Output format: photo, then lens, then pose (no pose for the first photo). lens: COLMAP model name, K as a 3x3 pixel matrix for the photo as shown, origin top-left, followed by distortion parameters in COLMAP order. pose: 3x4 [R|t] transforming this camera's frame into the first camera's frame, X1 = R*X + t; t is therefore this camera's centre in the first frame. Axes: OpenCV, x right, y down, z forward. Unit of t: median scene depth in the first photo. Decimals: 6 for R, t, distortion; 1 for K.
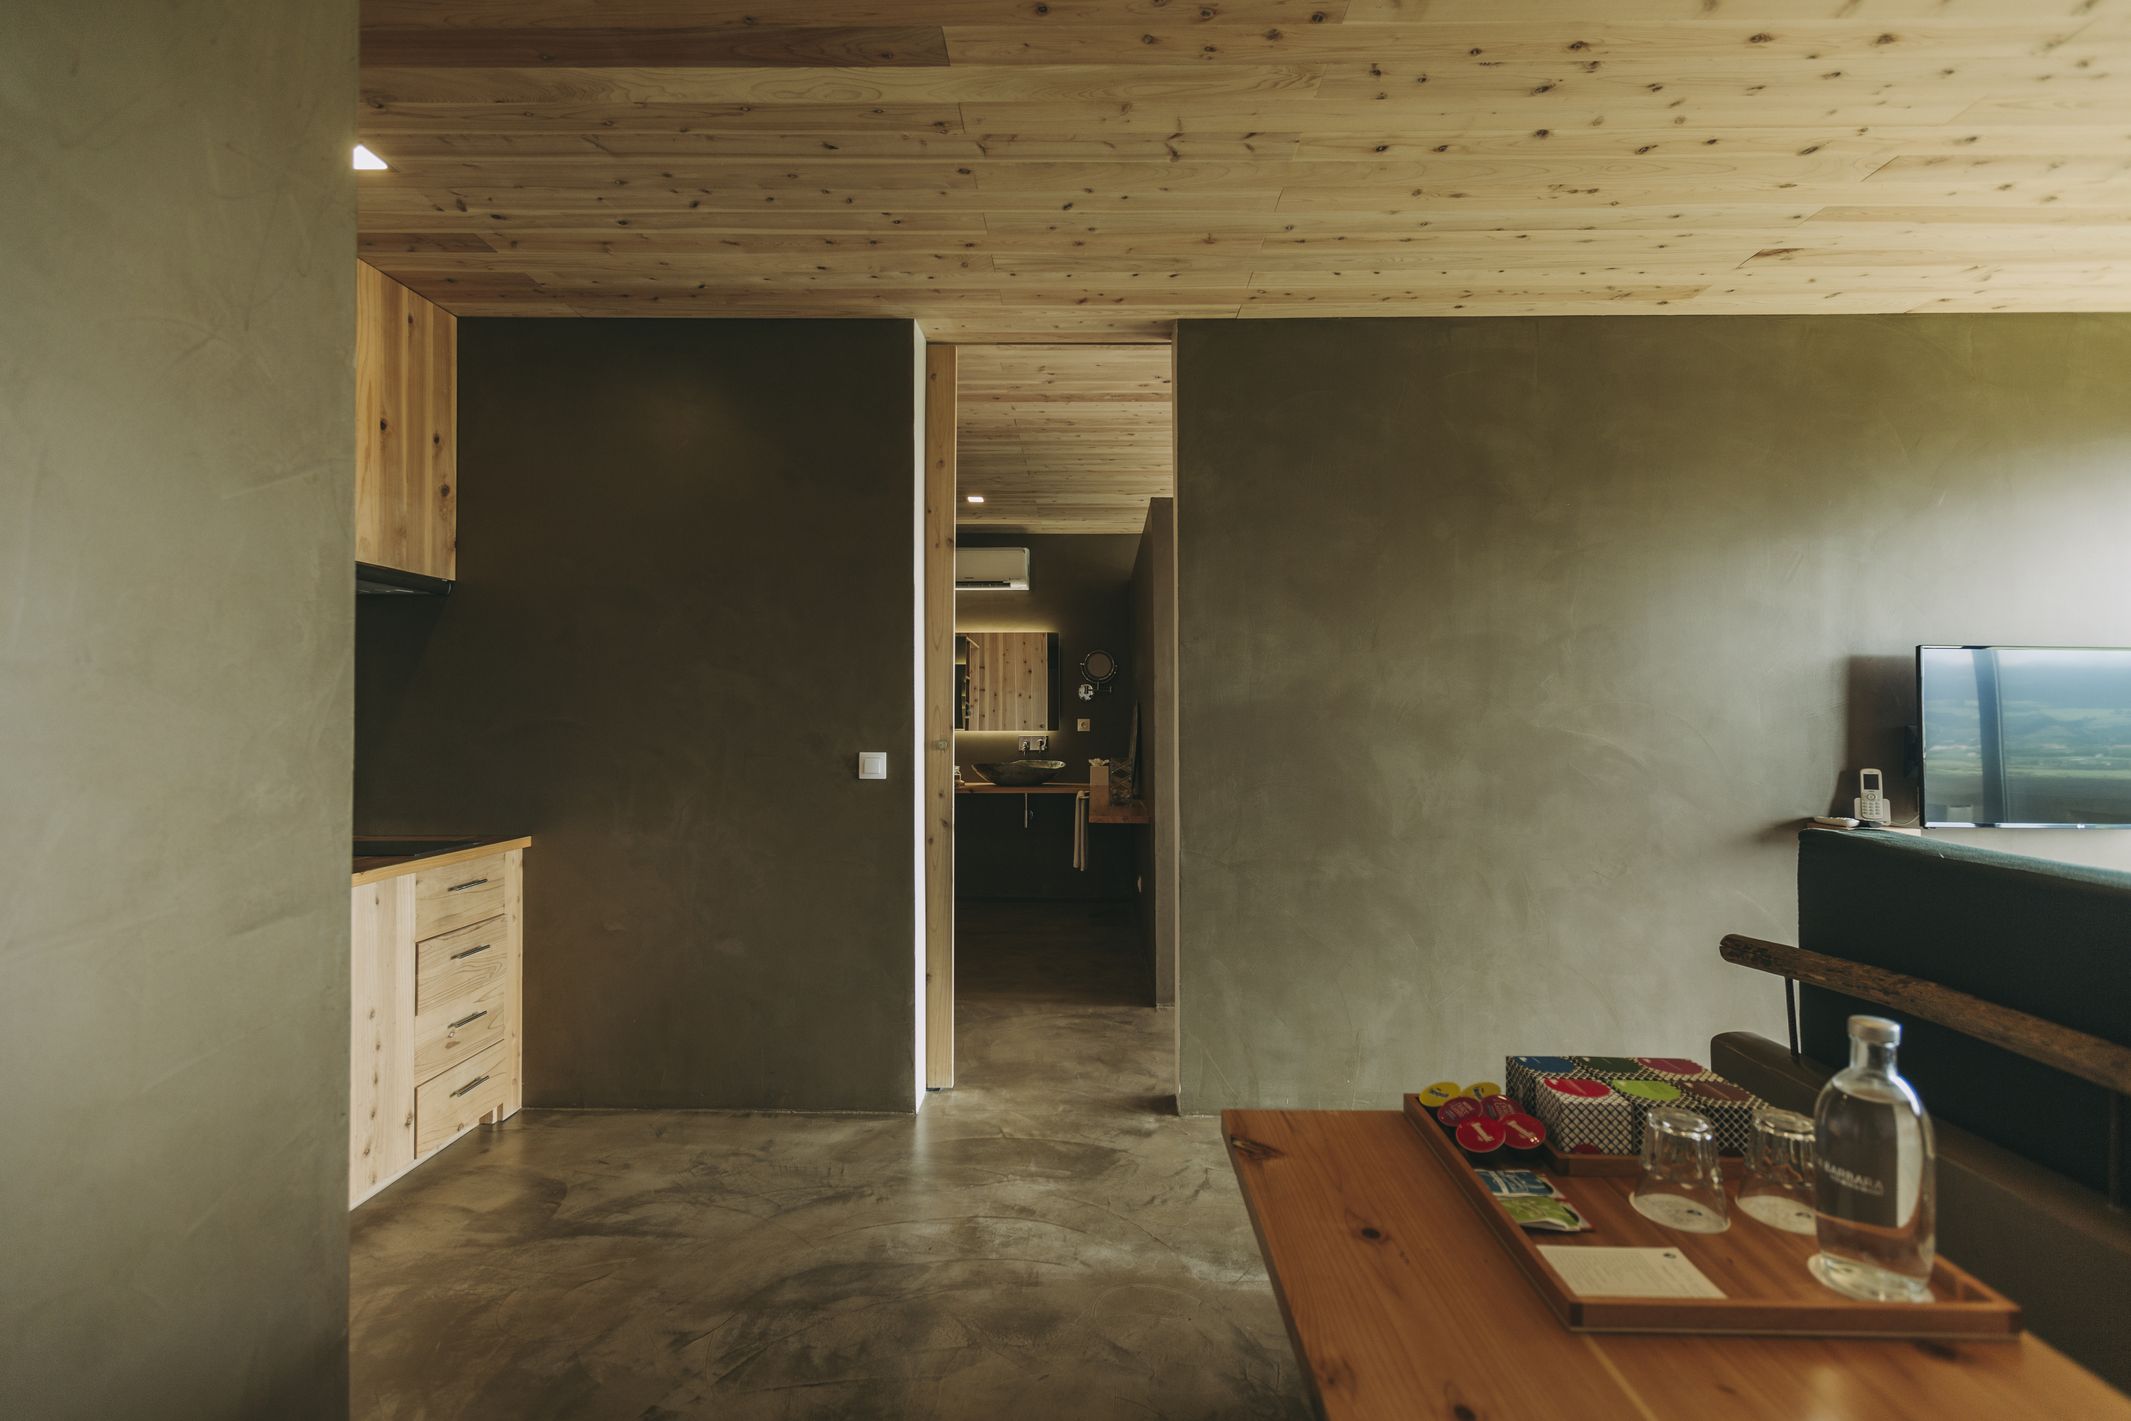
lens RADIAL K [[942.1, 0, 1072.1], [0, 942.1, 706.5], [0, 0, 1]] dist [0.002596, -0.000848]
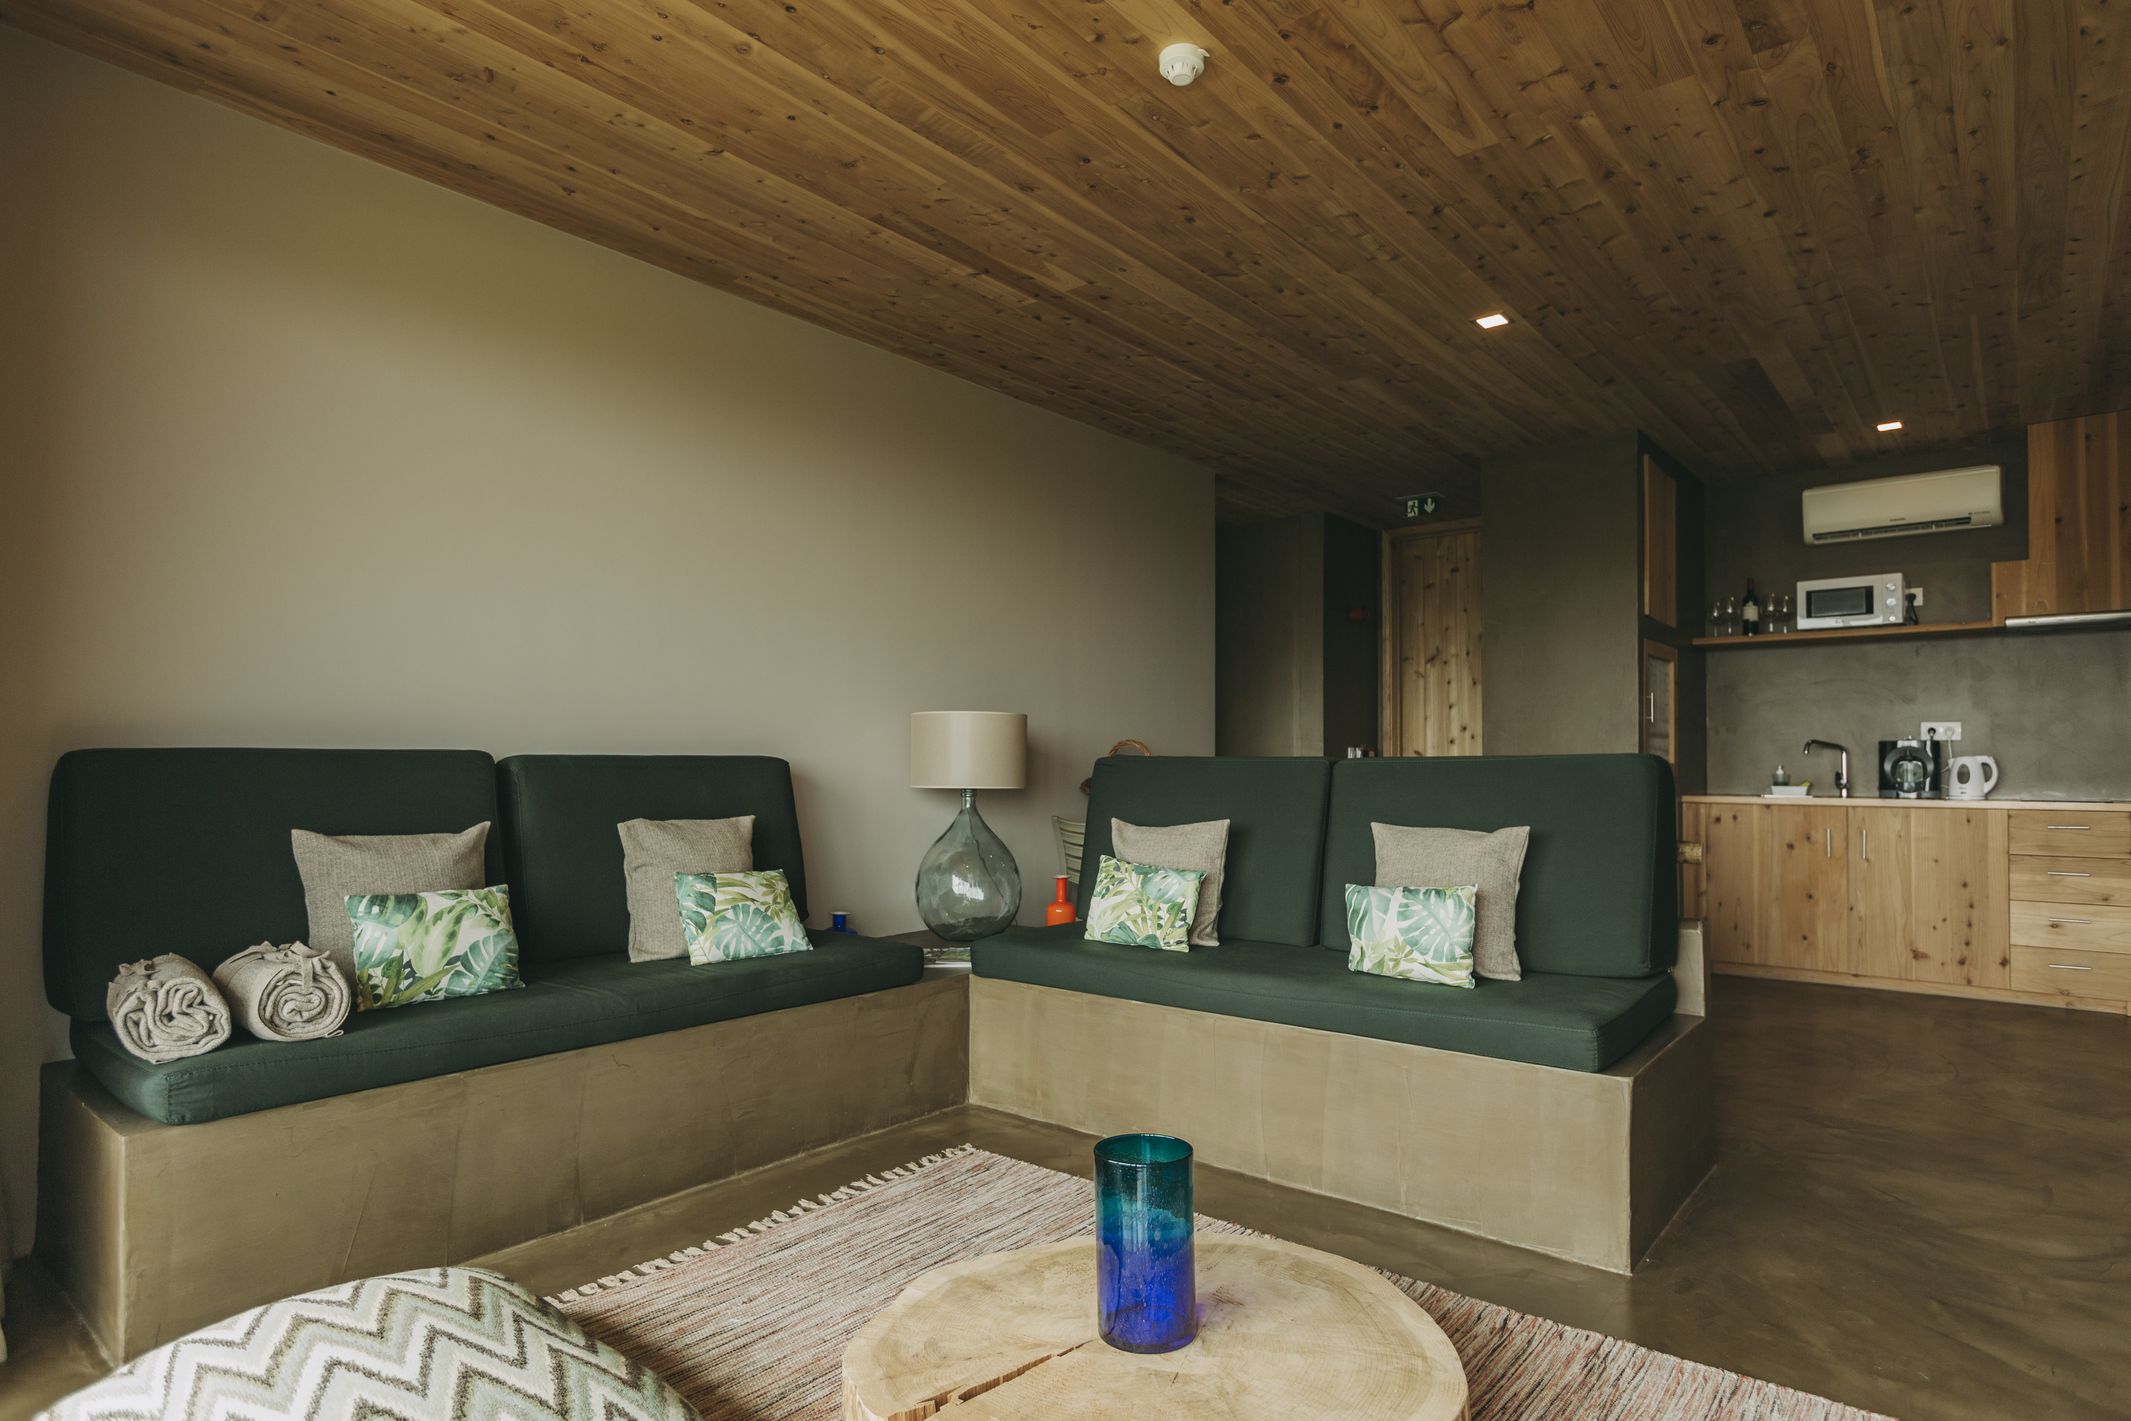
lens RADIAL K [[1157.4, 0, 1057.8], [0, 1157.4, 746.3], [0, 0, 1]] dist [-0.003175, -0.002019]
pose [[-0.631735, -0.018089, -0.774973, 1.694494], [0.002093, 0.999684, -0.025040, 0.104488], [0.775182, -0.017440, -0.631498, 0.910089]]
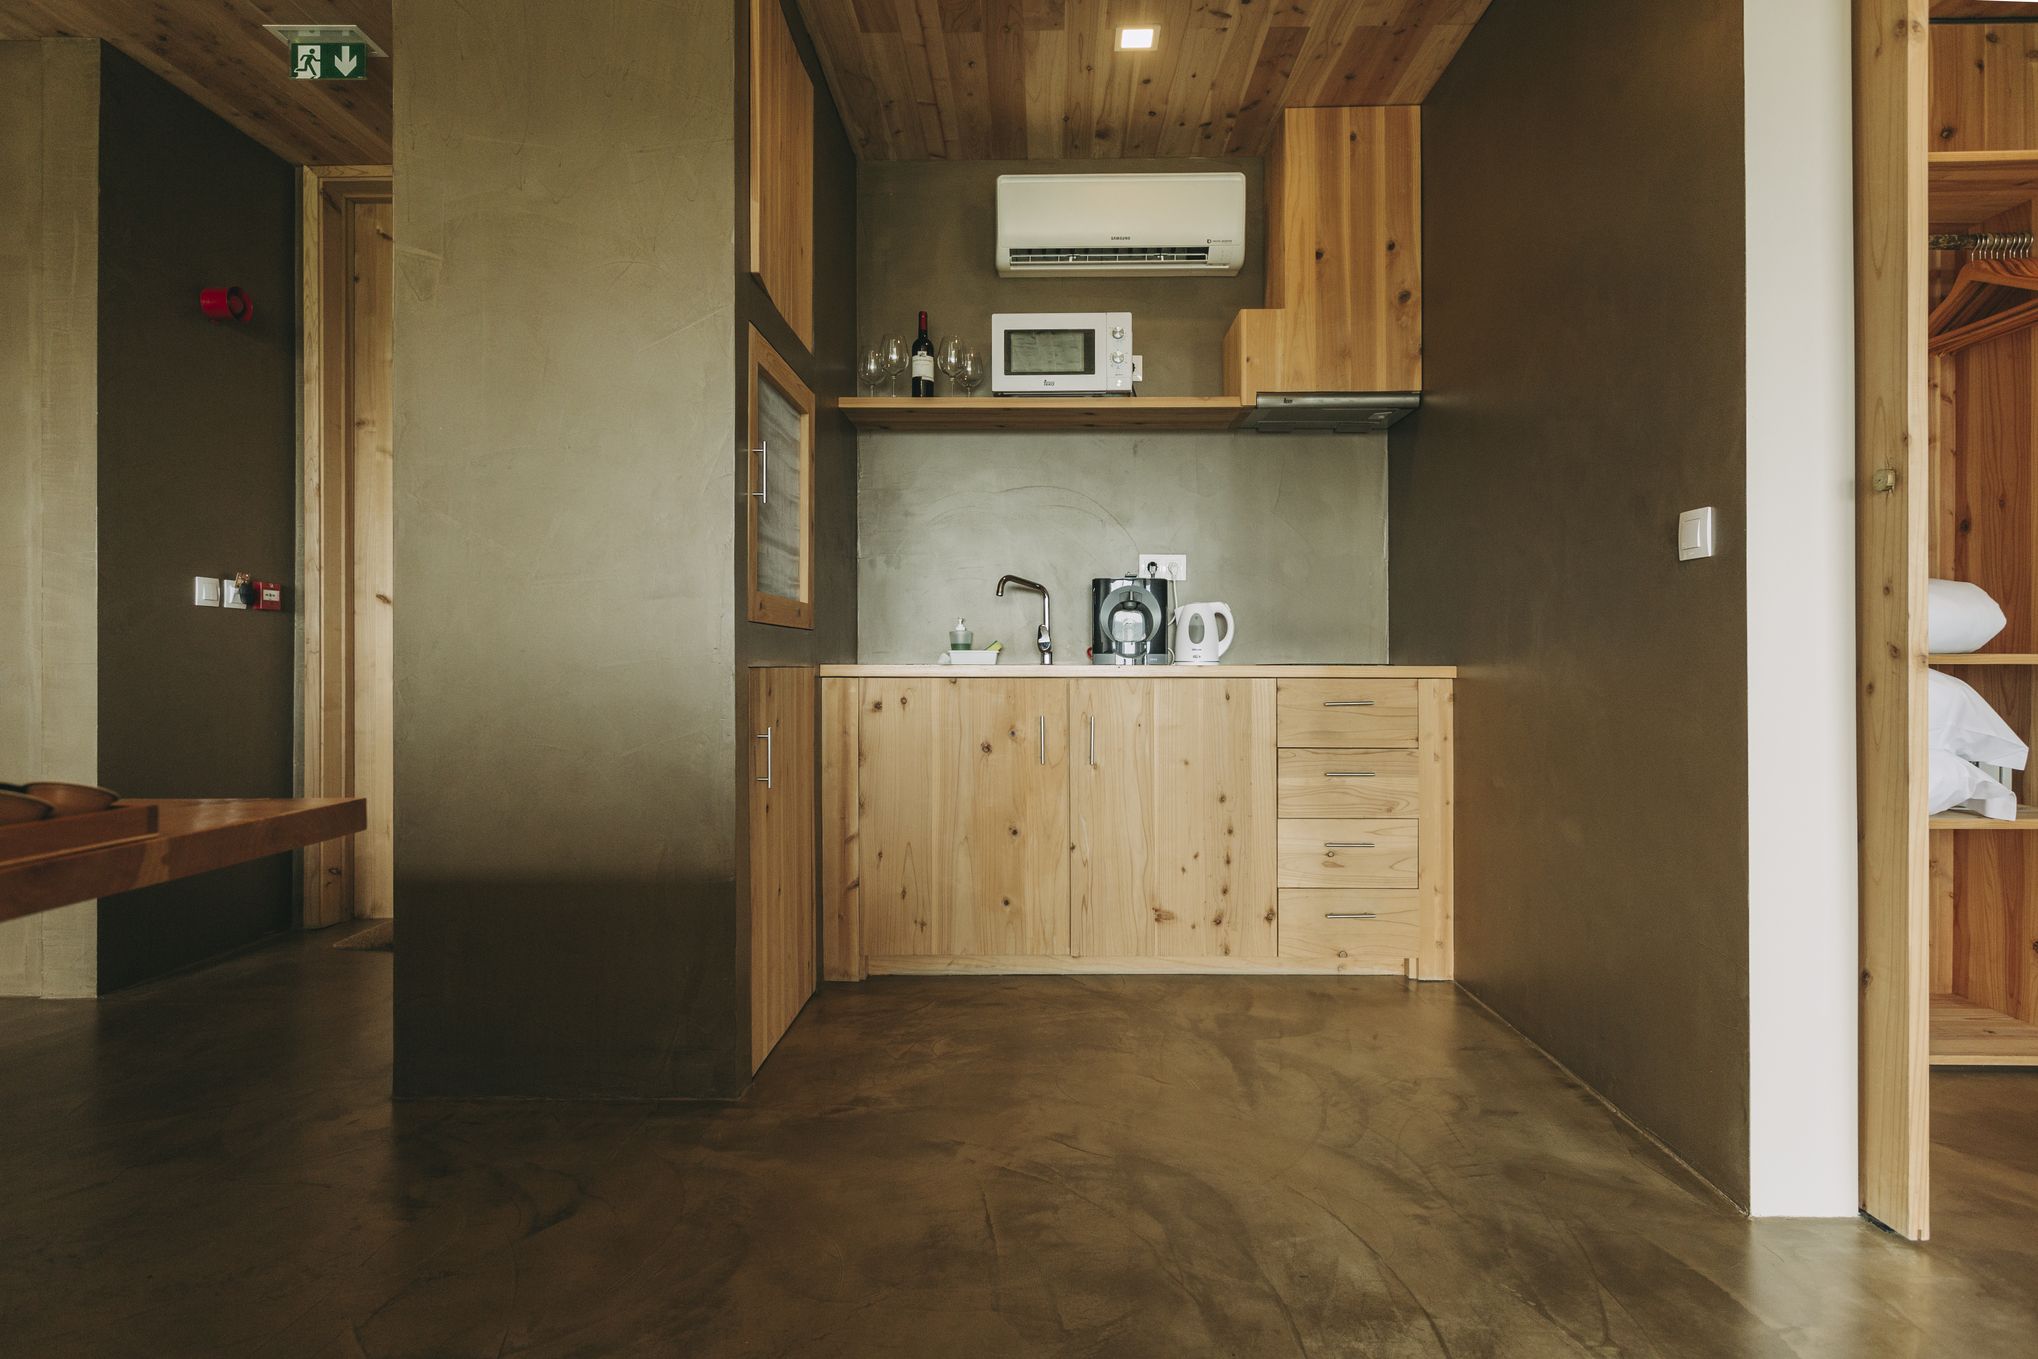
lens RADIAL K [[1076.5, 0, 1034.3], [0, 1076.5, 665.1], [0, 0, 1]] dist [-0.002750, -0.000224]
pose [[0.006408, -0.000768, -0.999979, 0.439080], [0.008824, 0.999961, -0.000712, 0.146690], [0.999941, -0.008819, 0.006415, 0.670703]]
